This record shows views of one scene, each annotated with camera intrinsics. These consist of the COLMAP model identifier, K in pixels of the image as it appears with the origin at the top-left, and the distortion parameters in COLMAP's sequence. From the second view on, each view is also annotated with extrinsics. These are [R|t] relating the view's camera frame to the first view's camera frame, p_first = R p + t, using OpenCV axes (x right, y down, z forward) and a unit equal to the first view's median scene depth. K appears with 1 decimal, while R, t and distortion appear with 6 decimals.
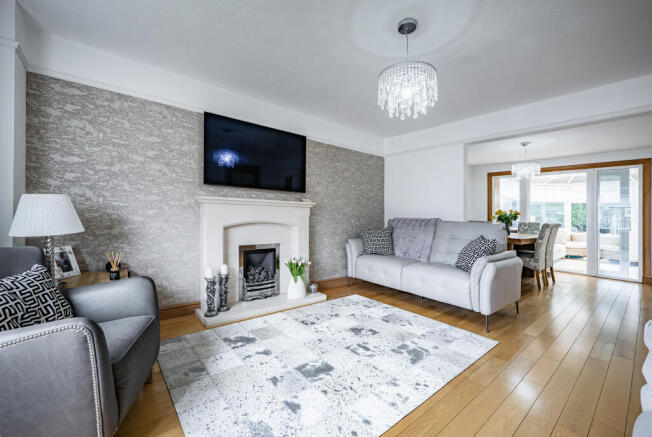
lens RADIAL K [[250.8, 0, 324.5], [0, 250.8, 217.6], [0, 0, 1]] dist [-0.003549, -0.000182]
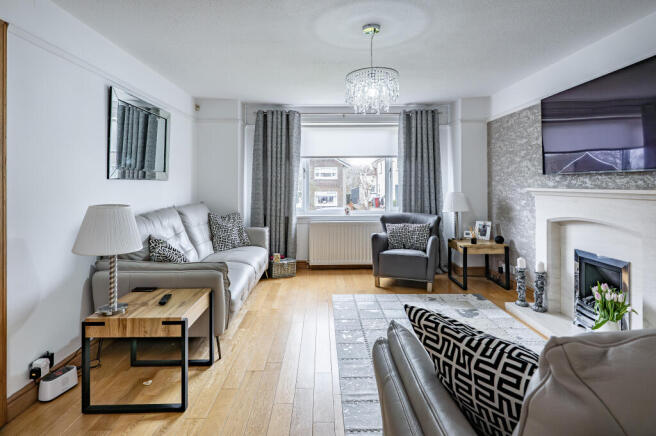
lens RADIAL K [[274.5, 0, 326.0], [0, 274.5, 218.6], [0, 0, 1]] dist [-0.000052, -0.000024]
pose [[-0.584256, 0.088115, -0.806772, 0.968061], [-0.002894, 0.993856, 0.110644, -0.091891], [0.811564, 0.066979, -0.580411, 1.044999]]
